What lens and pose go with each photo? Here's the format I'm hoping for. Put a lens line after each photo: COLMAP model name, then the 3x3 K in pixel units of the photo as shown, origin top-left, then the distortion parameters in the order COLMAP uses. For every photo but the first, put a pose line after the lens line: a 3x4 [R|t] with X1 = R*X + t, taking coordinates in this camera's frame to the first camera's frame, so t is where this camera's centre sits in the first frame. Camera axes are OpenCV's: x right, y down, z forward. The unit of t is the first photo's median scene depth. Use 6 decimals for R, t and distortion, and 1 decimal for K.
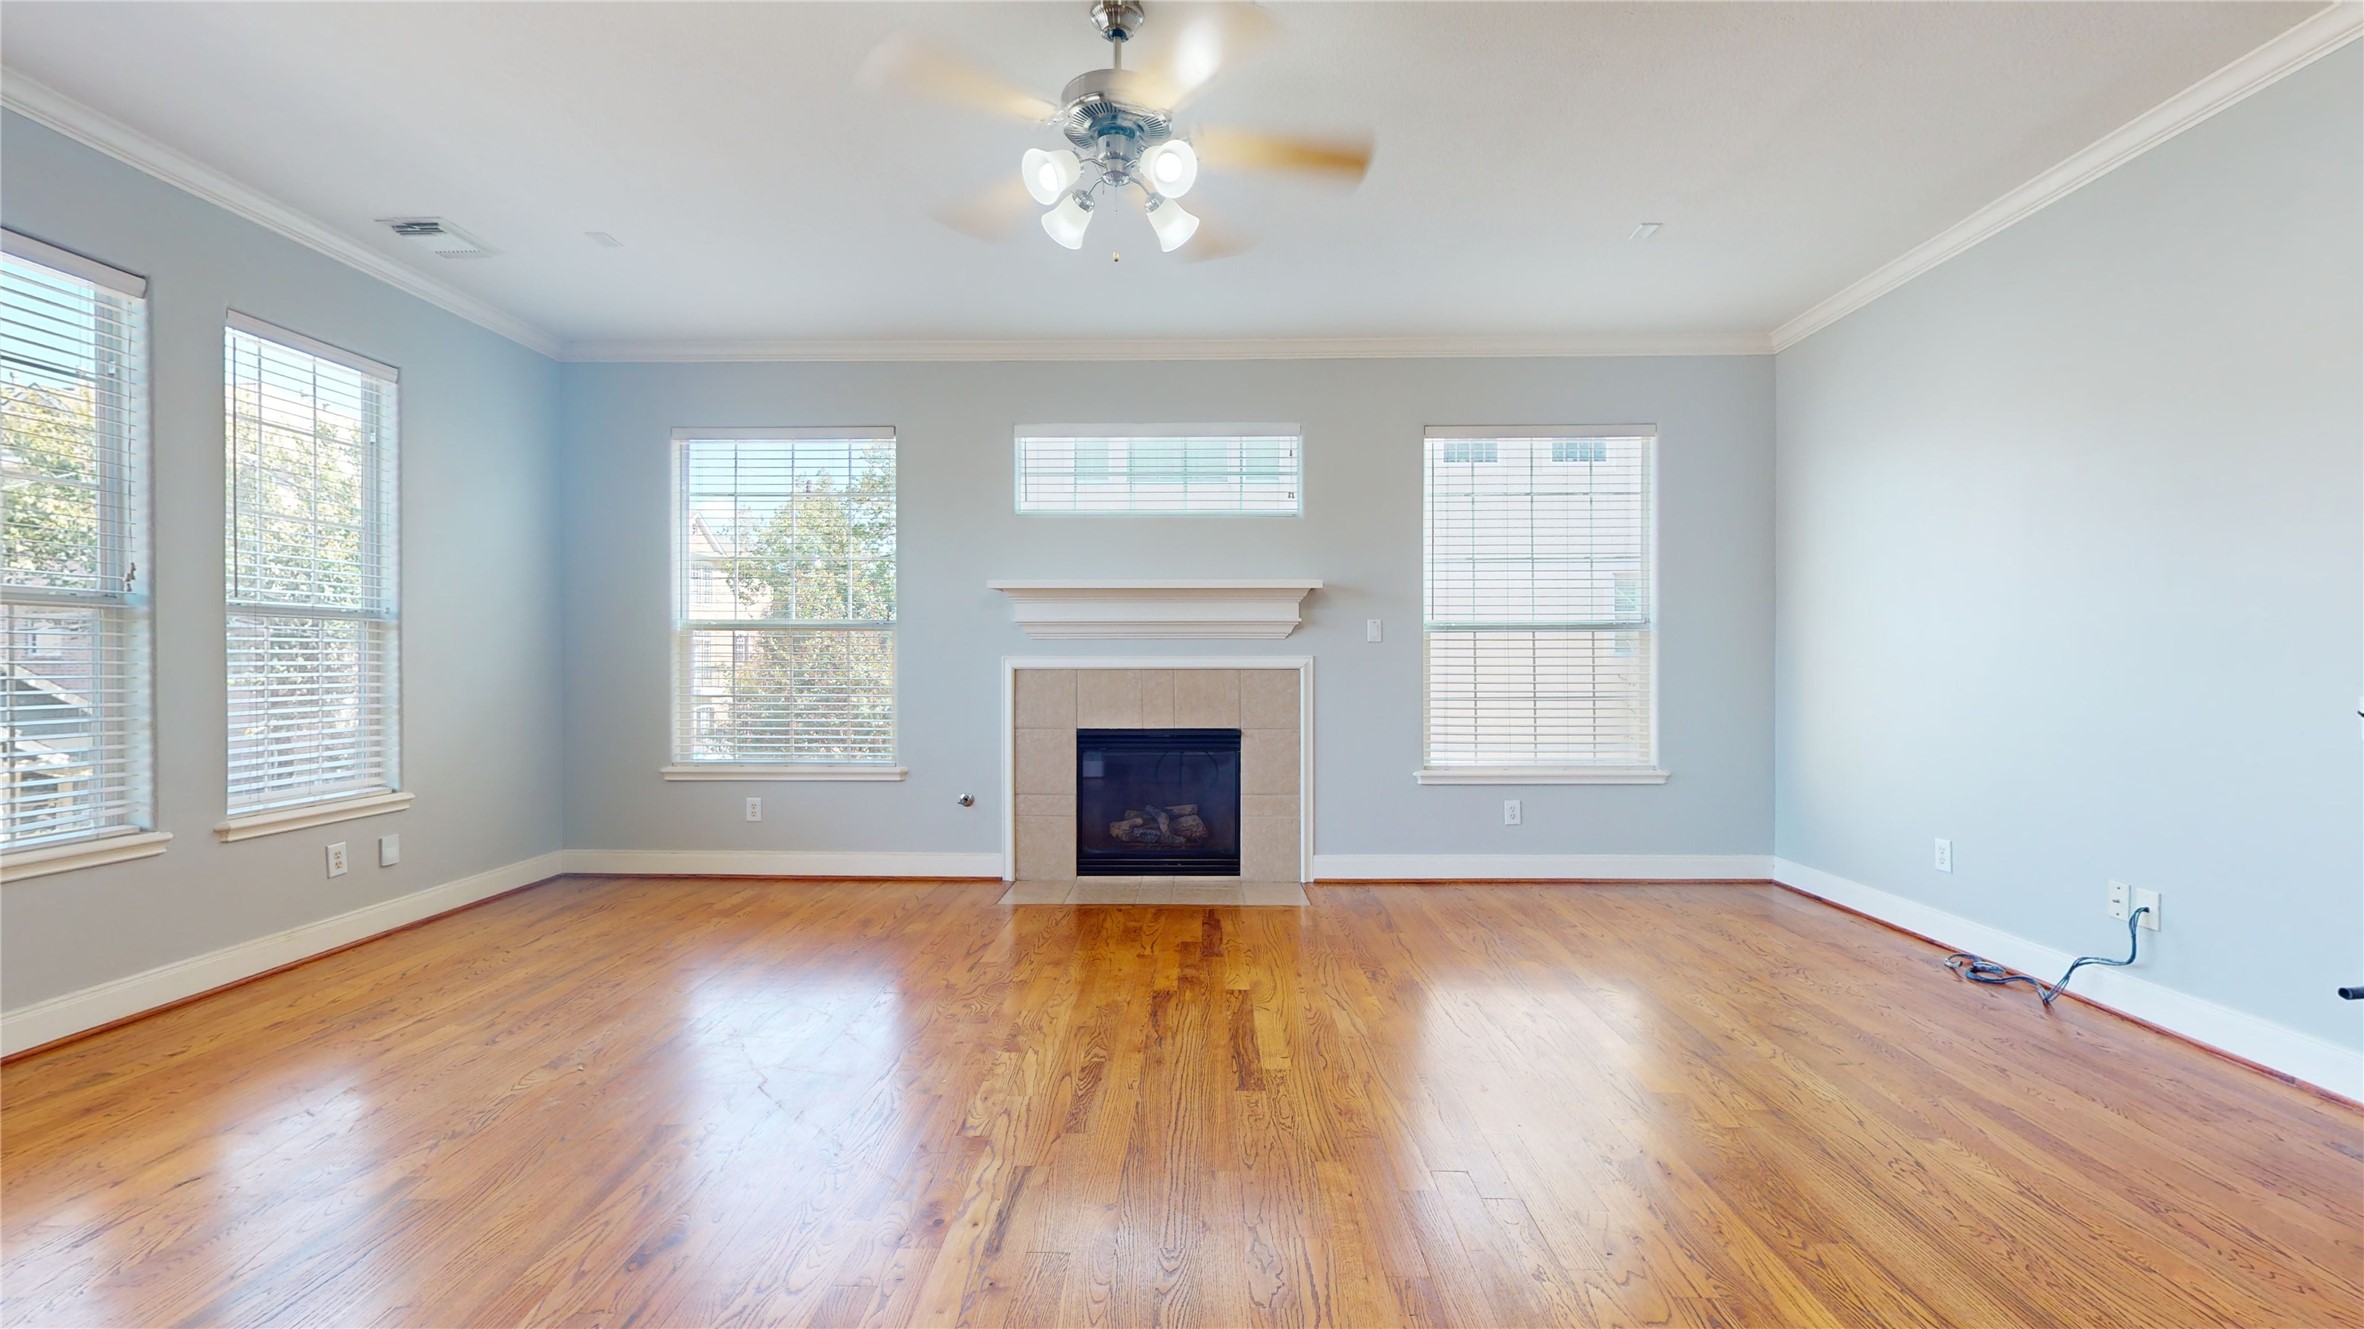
lens RADIAL K [[983.9, 0, 1185.9], [0, 983.9, 667.5], [0, 0, 1]] dist [-0.000120, -0.000045]
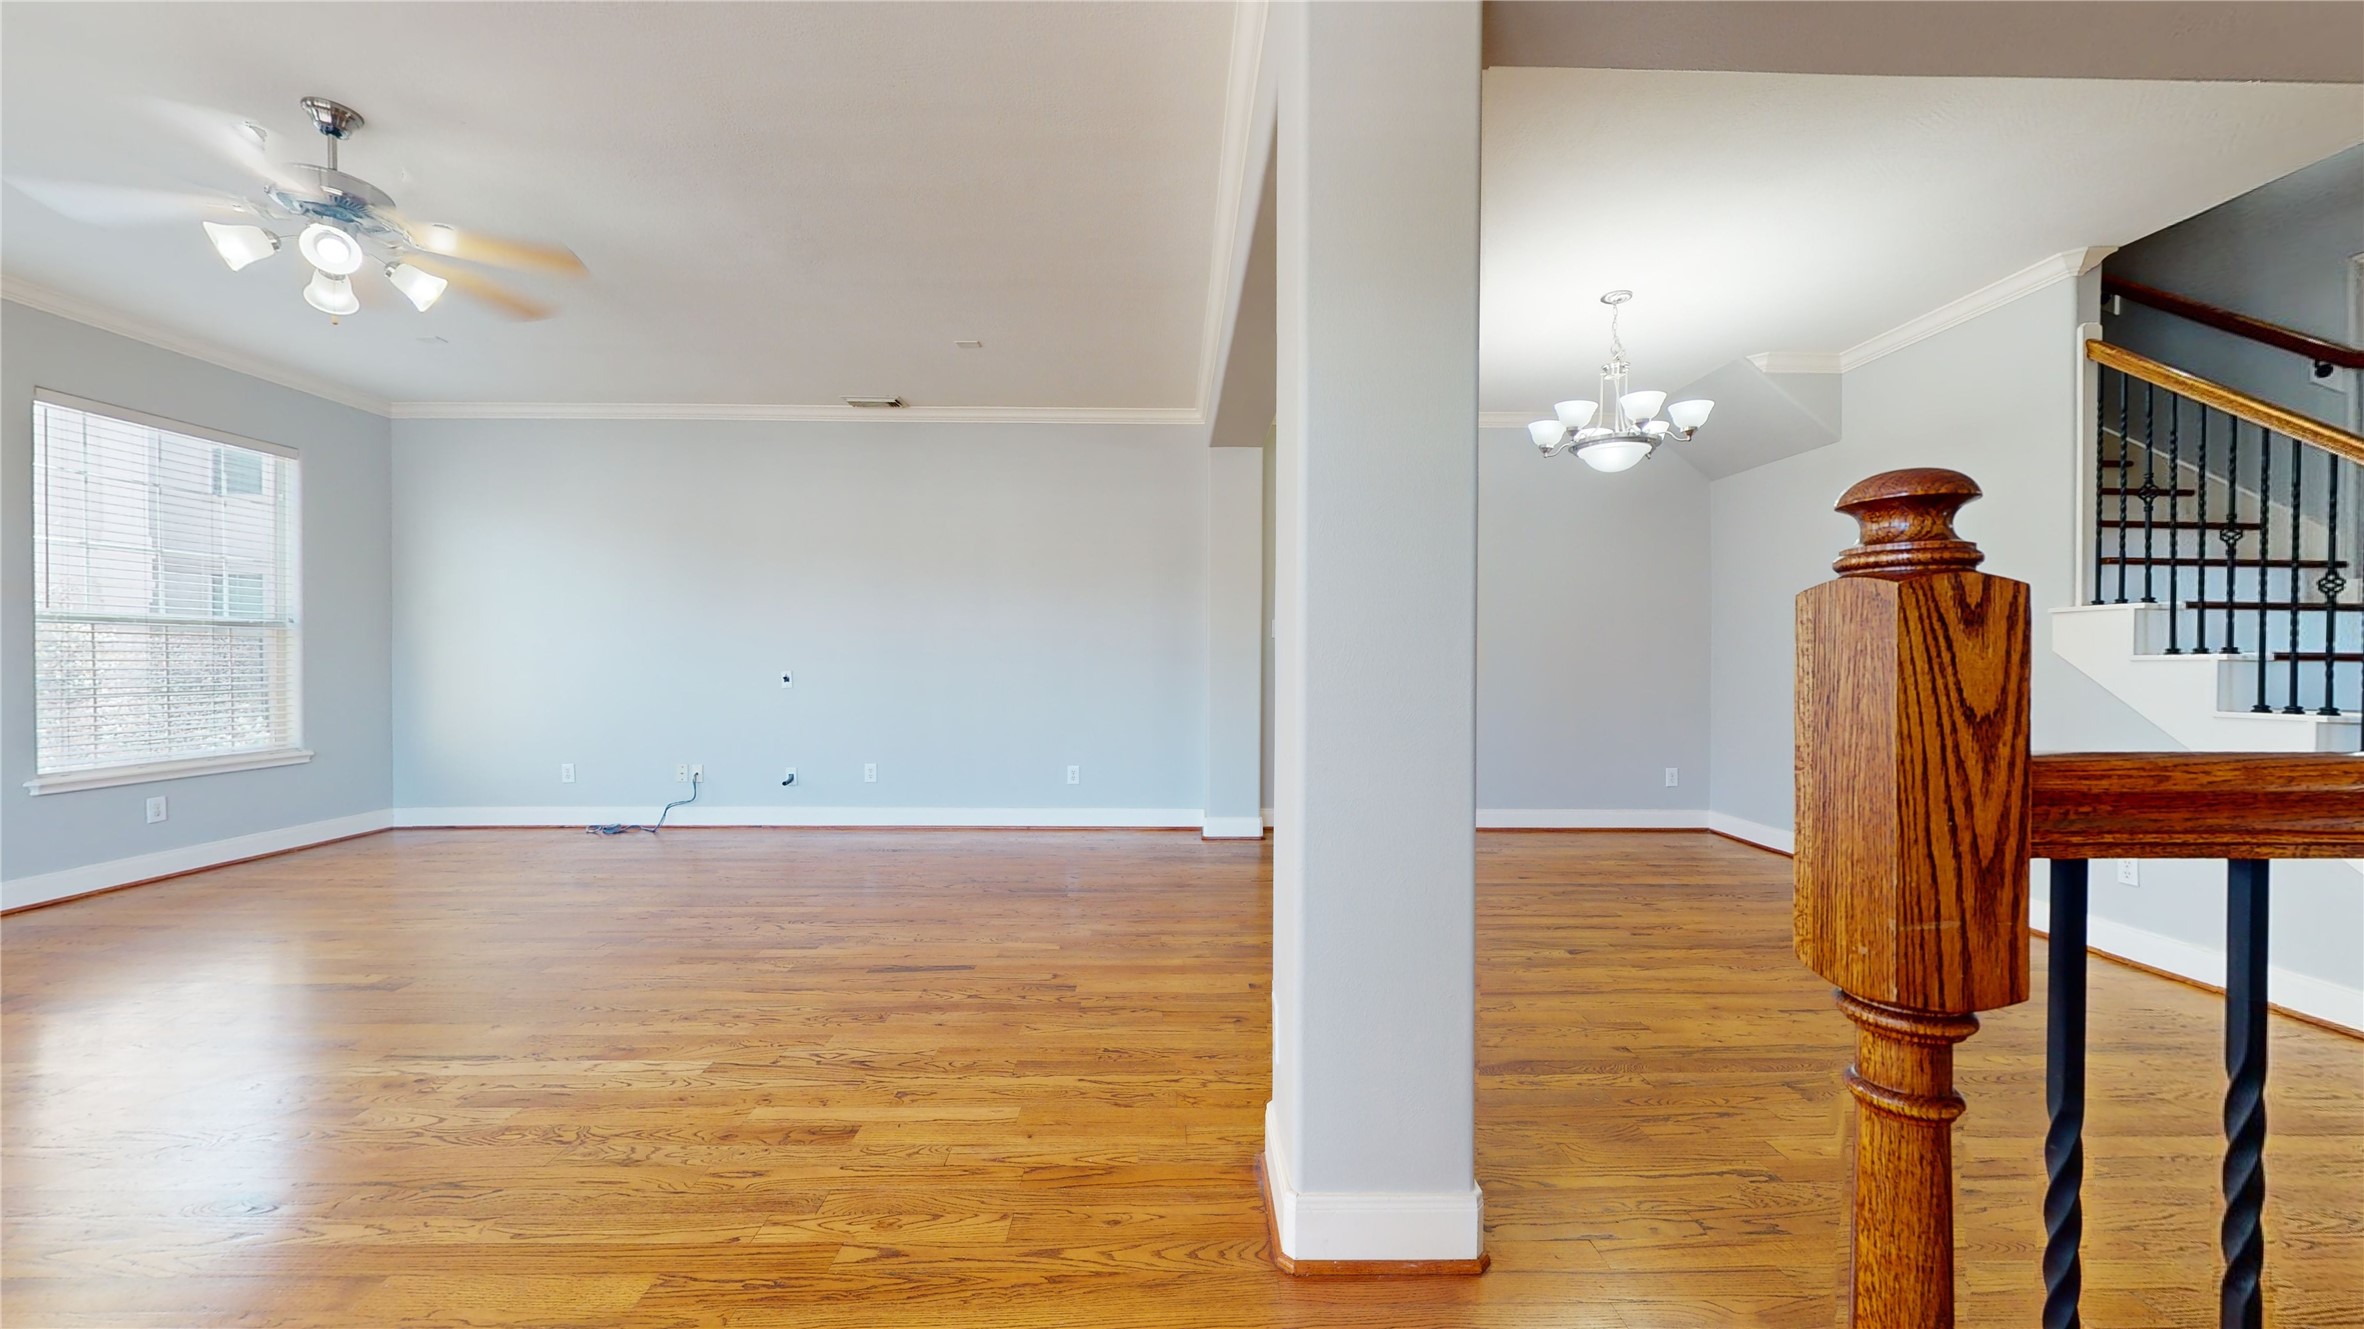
lens RADIAL K [[911.1, 0, 1174.5], [0, 911.1, 667.6], [0, 0, 1]] dist [0.000671, 0.000063]
pose [[-0.017711, -0.010441, 0.999789, -0.613776], [0.003760, 0.999938, 0.010509, -0.000611], [-0.999836, 0.003945, -0.017670, 0.000450]]
